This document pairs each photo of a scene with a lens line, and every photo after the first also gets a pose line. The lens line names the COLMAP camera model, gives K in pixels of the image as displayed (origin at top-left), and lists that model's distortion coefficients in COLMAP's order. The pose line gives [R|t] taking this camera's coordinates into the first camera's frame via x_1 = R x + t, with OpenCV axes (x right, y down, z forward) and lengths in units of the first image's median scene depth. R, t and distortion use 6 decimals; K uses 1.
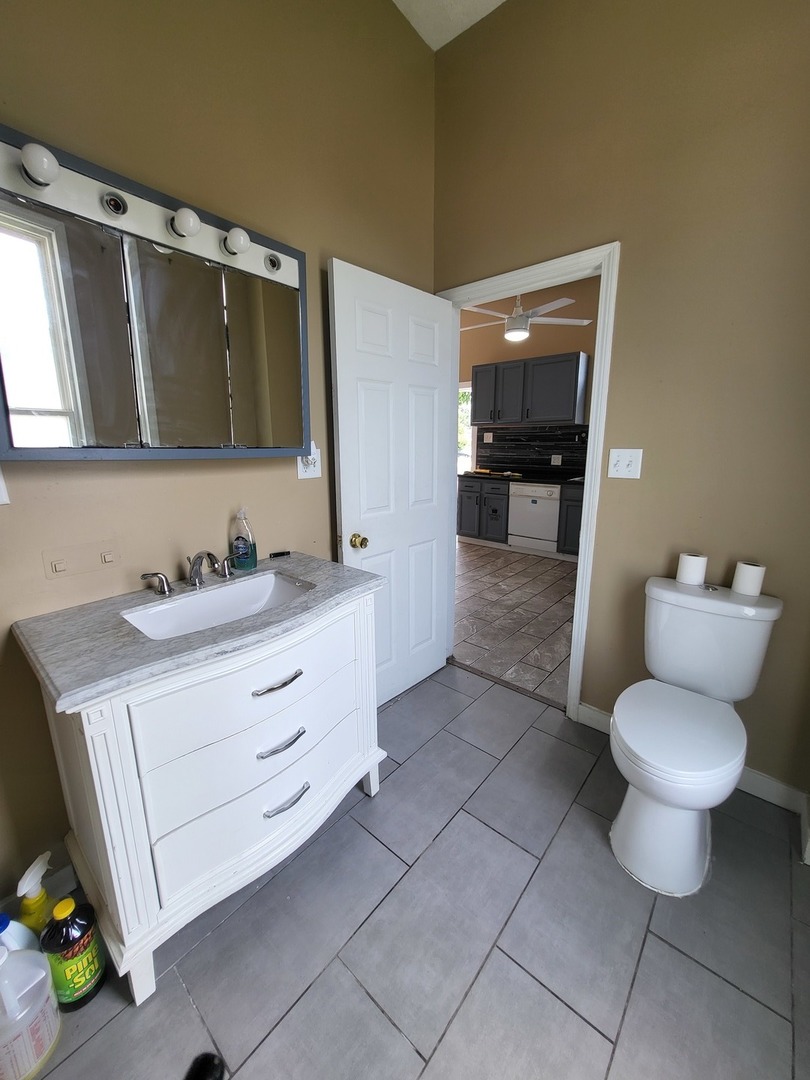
lens RADIAL K [[428.7, 0, 401.0], [0, 428.7, 537.1], [0, 0, 1]] dist [-0.001515, -0.000823]
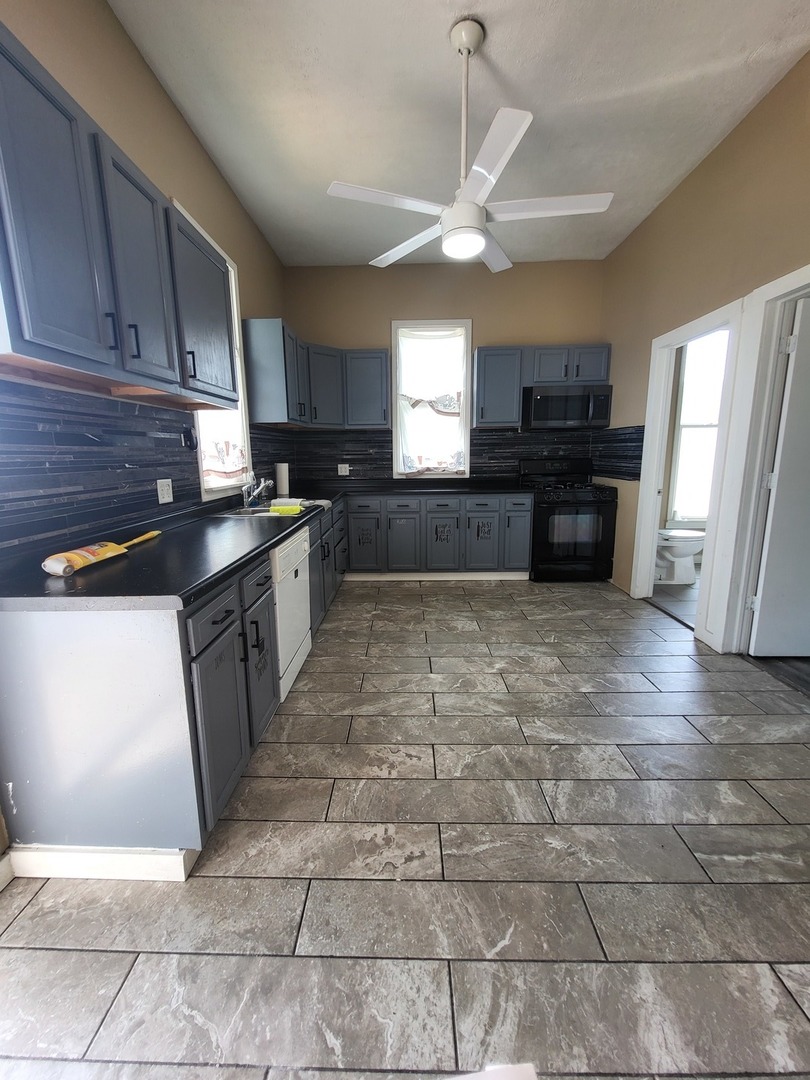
lens RADIAL K [[428.7, 0, 396.6], [0, 428.7, 525.2], [0, 0, 1]] dist [-0.001515, -0.000823]
pose [[-0.641492, -0.113566, 0.758677, -0.096384], [0.186996, 0.936000, 0.298222, -0.233645], [-0.743990, 0.333176, -0.579200, 1.101092]]
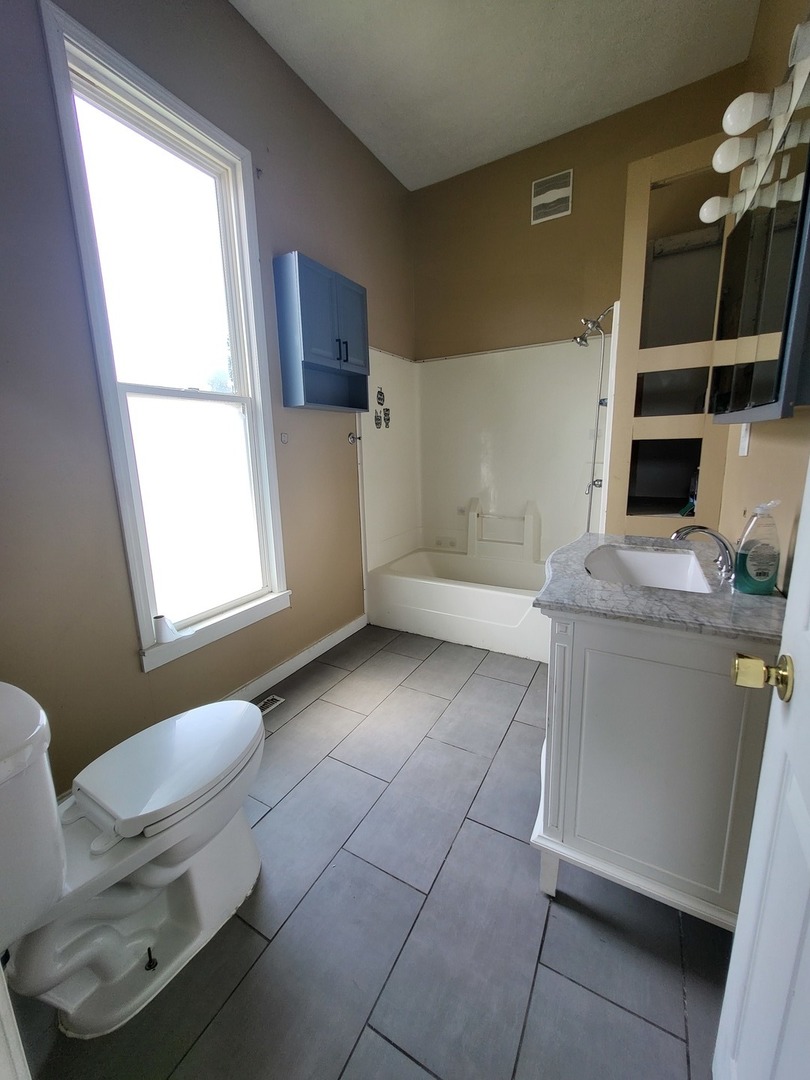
lens RADIAL K [[428.7, 0, 403.0], [0, 428.7, 537.2], [0, 0, 1]] dist [-0.001515, -0.000823]
pose [[-0.979586, 0.061394, -0.191421, 0.089660], [-0.019742, 0.918239, 0.395535, -0.077854], [0.200053, 0.391240, -0.898282, 0.440306]]
